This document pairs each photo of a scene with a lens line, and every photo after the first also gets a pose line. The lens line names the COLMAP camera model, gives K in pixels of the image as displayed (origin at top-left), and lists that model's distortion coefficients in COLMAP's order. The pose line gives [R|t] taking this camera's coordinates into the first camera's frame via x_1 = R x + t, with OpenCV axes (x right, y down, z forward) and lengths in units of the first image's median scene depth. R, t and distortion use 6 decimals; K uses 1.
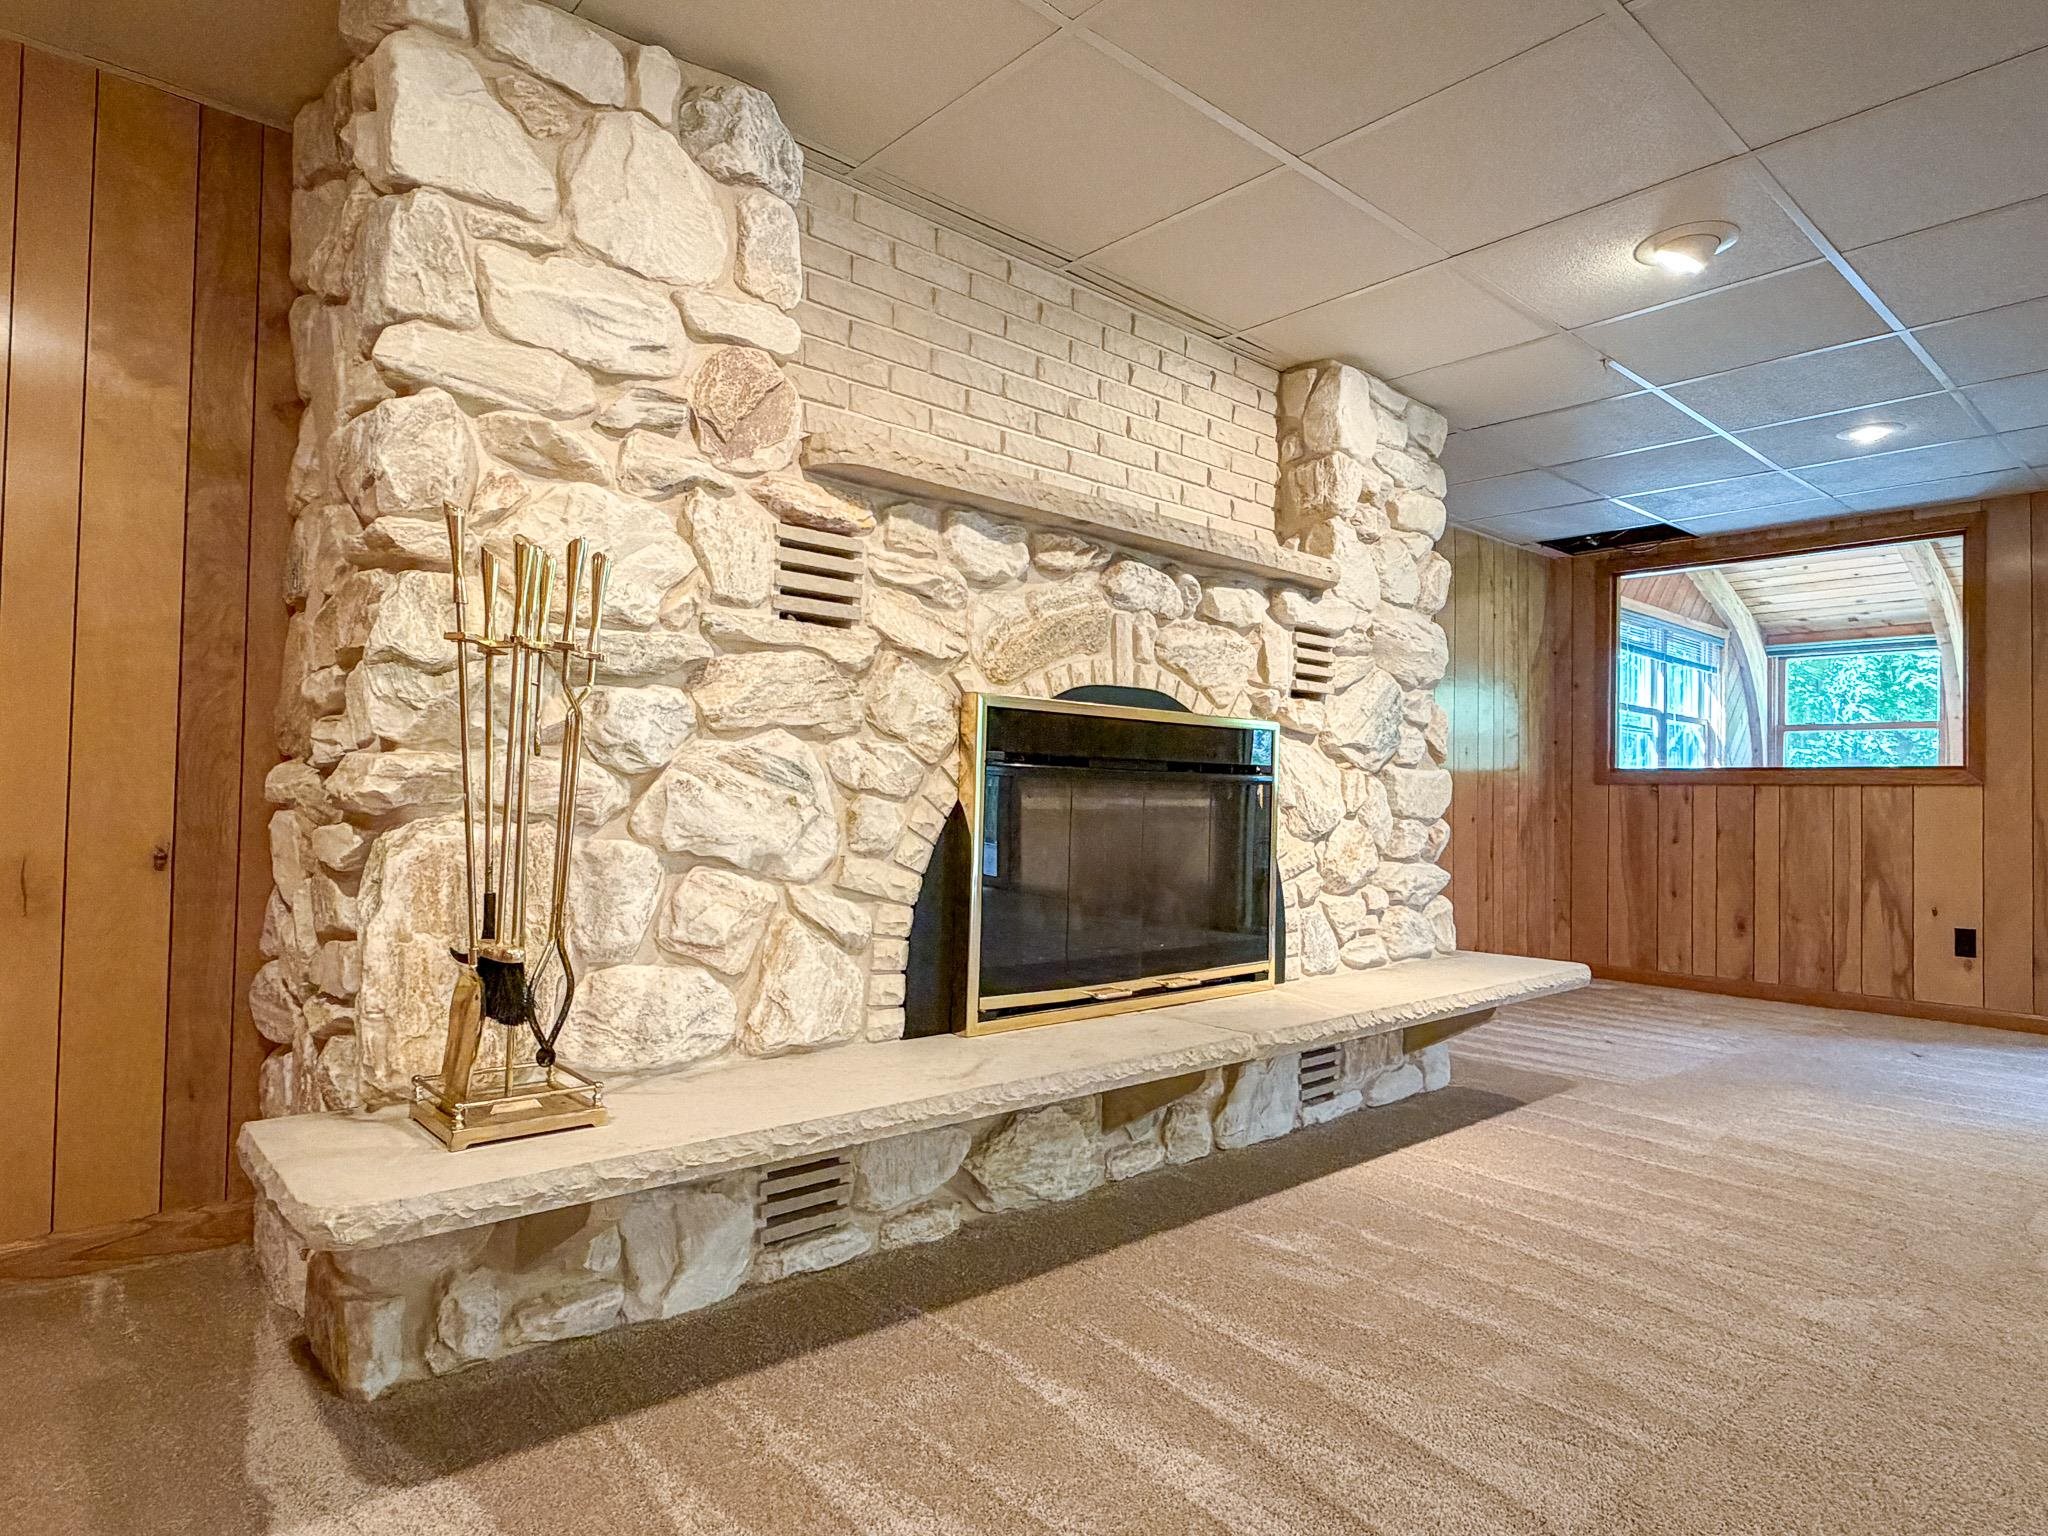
lens RADIAL K [[1156.2, 0, 1024.0], [0, 1156.2, 768.0], [0, 0, 1]] dist [0.001084, 0.001615]
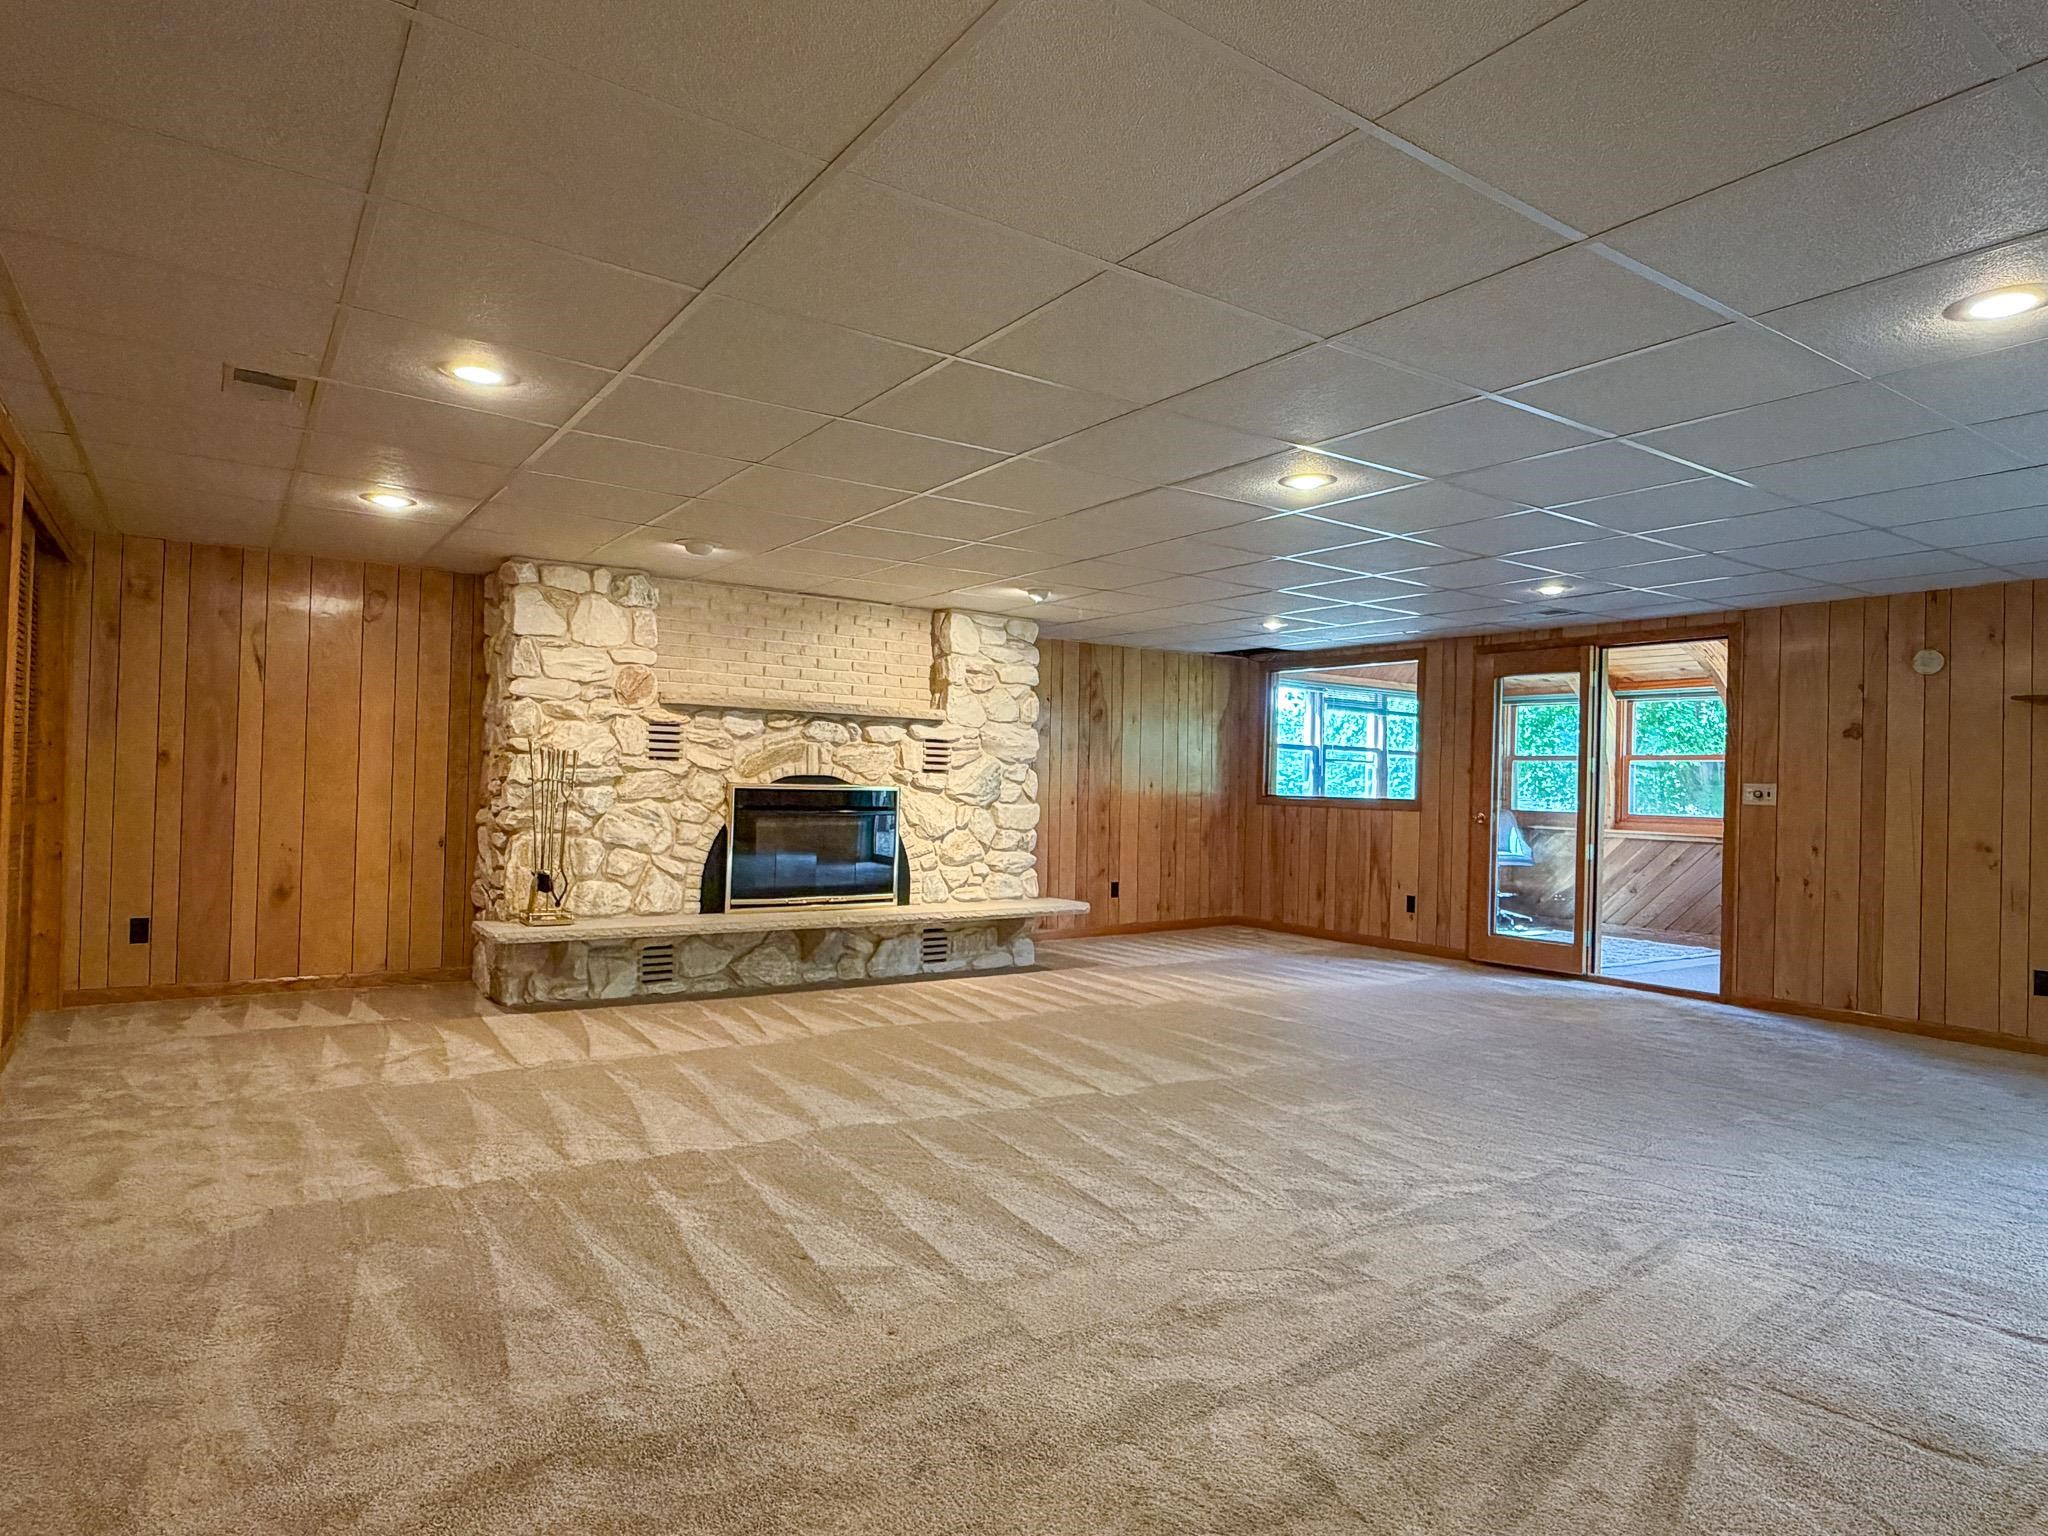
lens RADIAL K [[1166.1, 0, 1026.6], [0, 1166.1, 769.2], [0, 0, 1]] dist [0.005576, 0.001777]
pose [[0.992667, 0.004252, -0.120807, 0.946069], [-0.003015, 0.999941, 0.010421, -0.126090], [0.120844, -0.009981, 0.992621, -1.540450]]
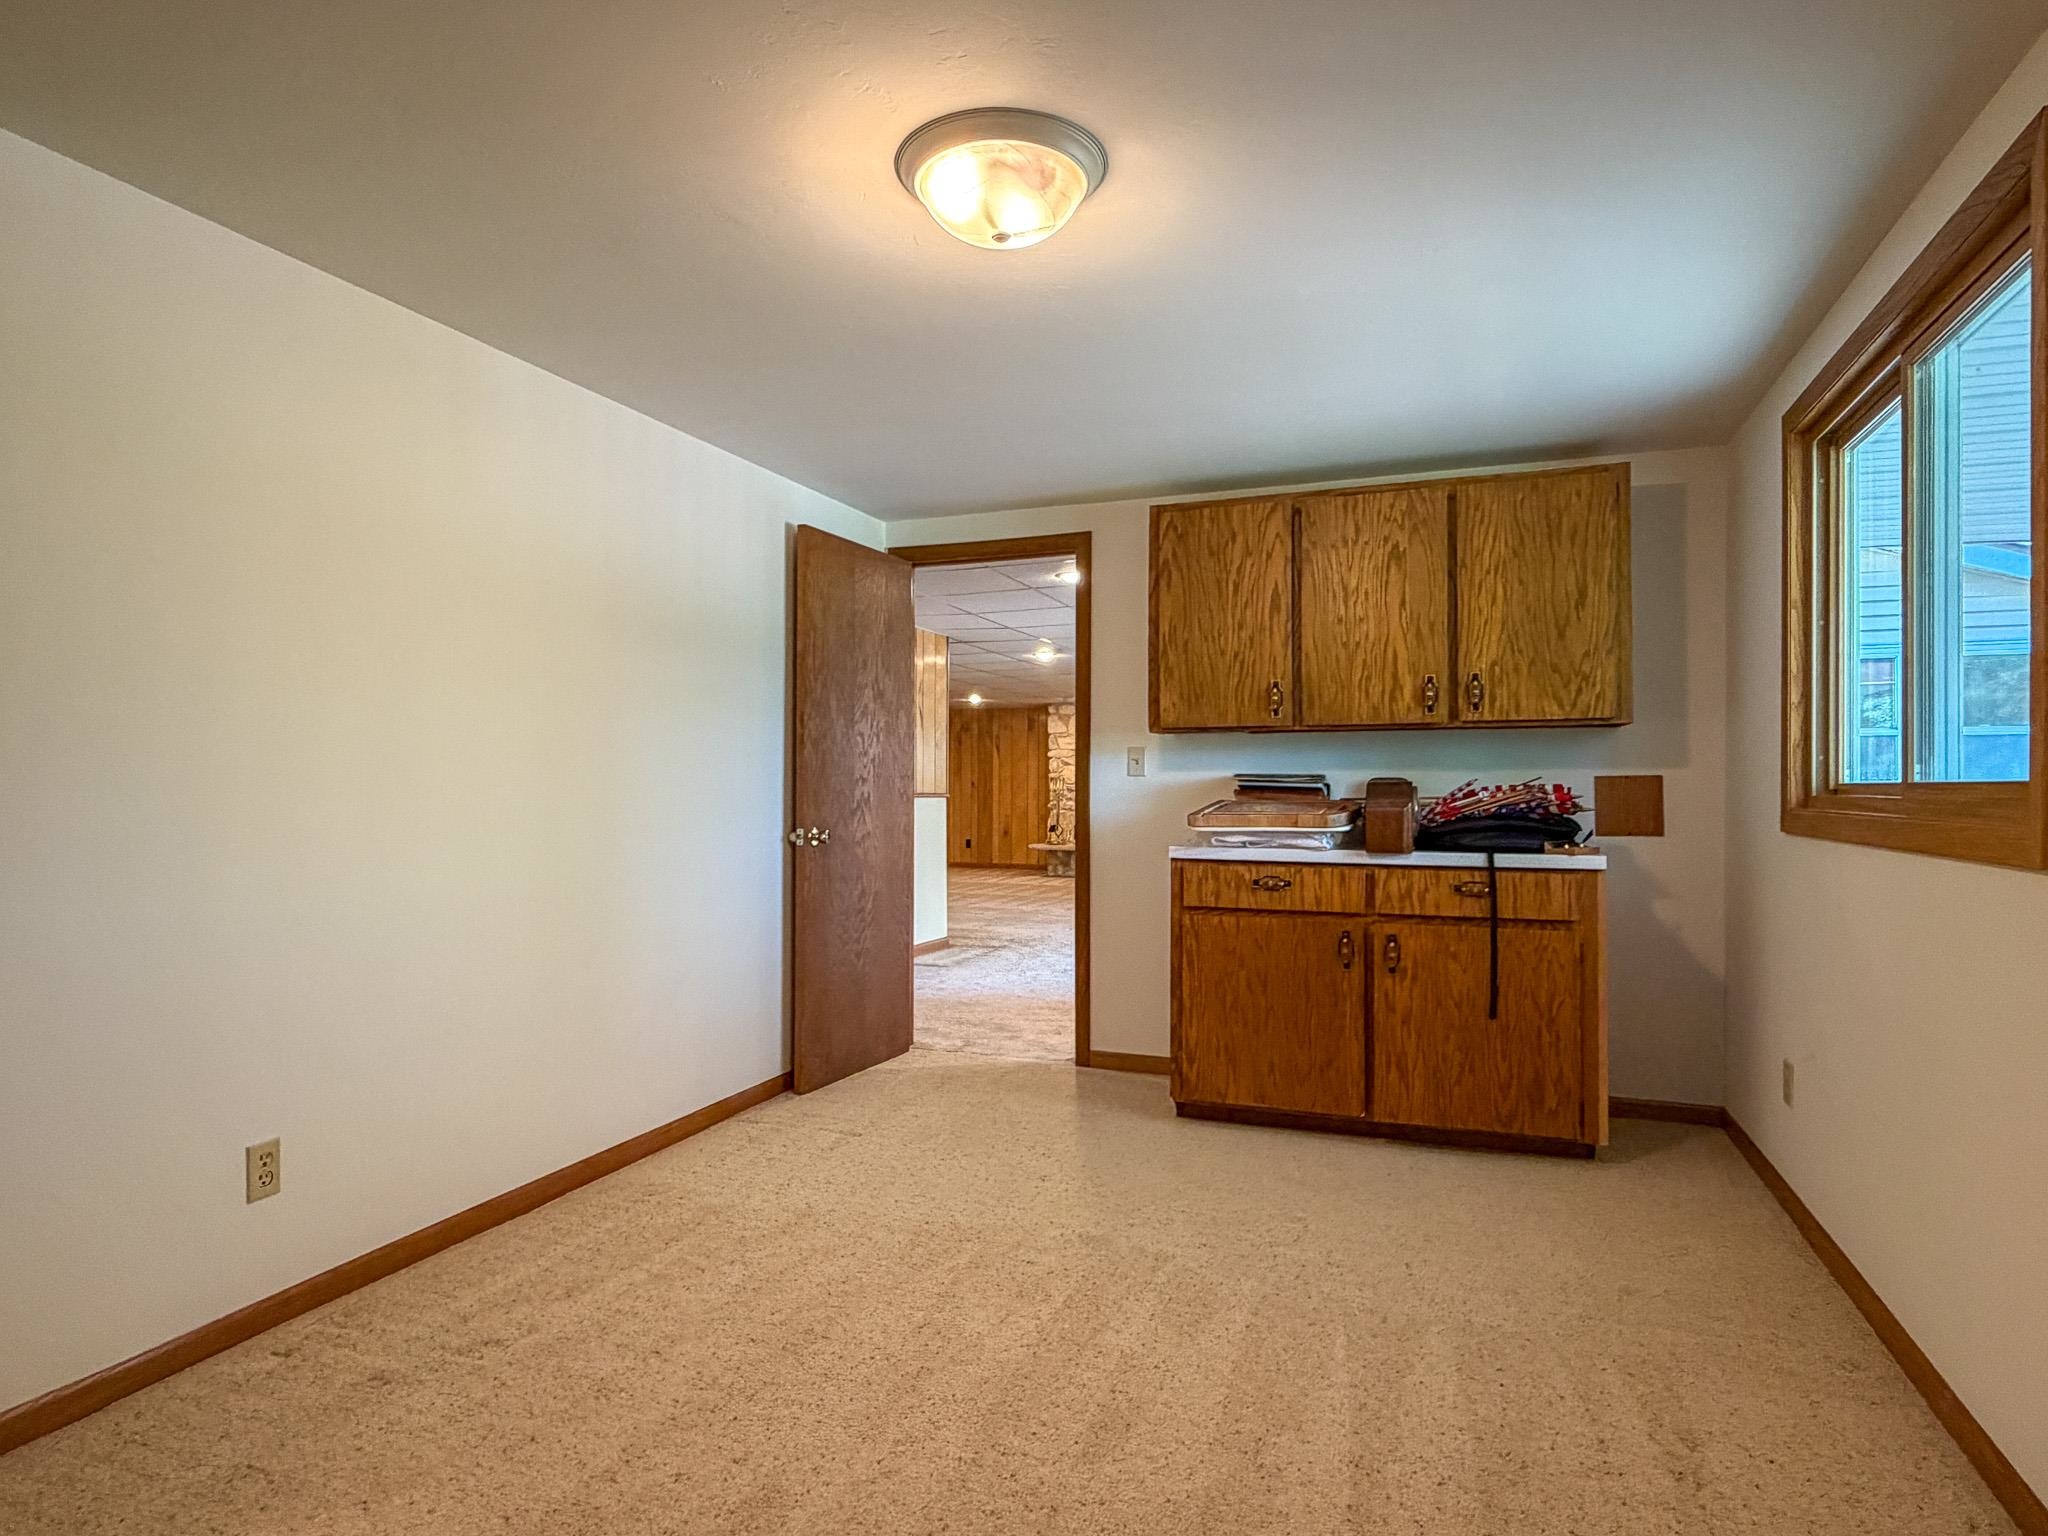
lens RADIAL K [[1166.1, 0, 1026.6], [0, 1166.1, 769.2], [0, 0, 1]] dist [0.005576, 0.001777]
pose [[0.462538, -0.031393, -0.886043, 5.150387], [0.029291, 0.999368, -0.020117, -0.061276], [0.886115, -0.016648, 0.463165, -2.305546]]
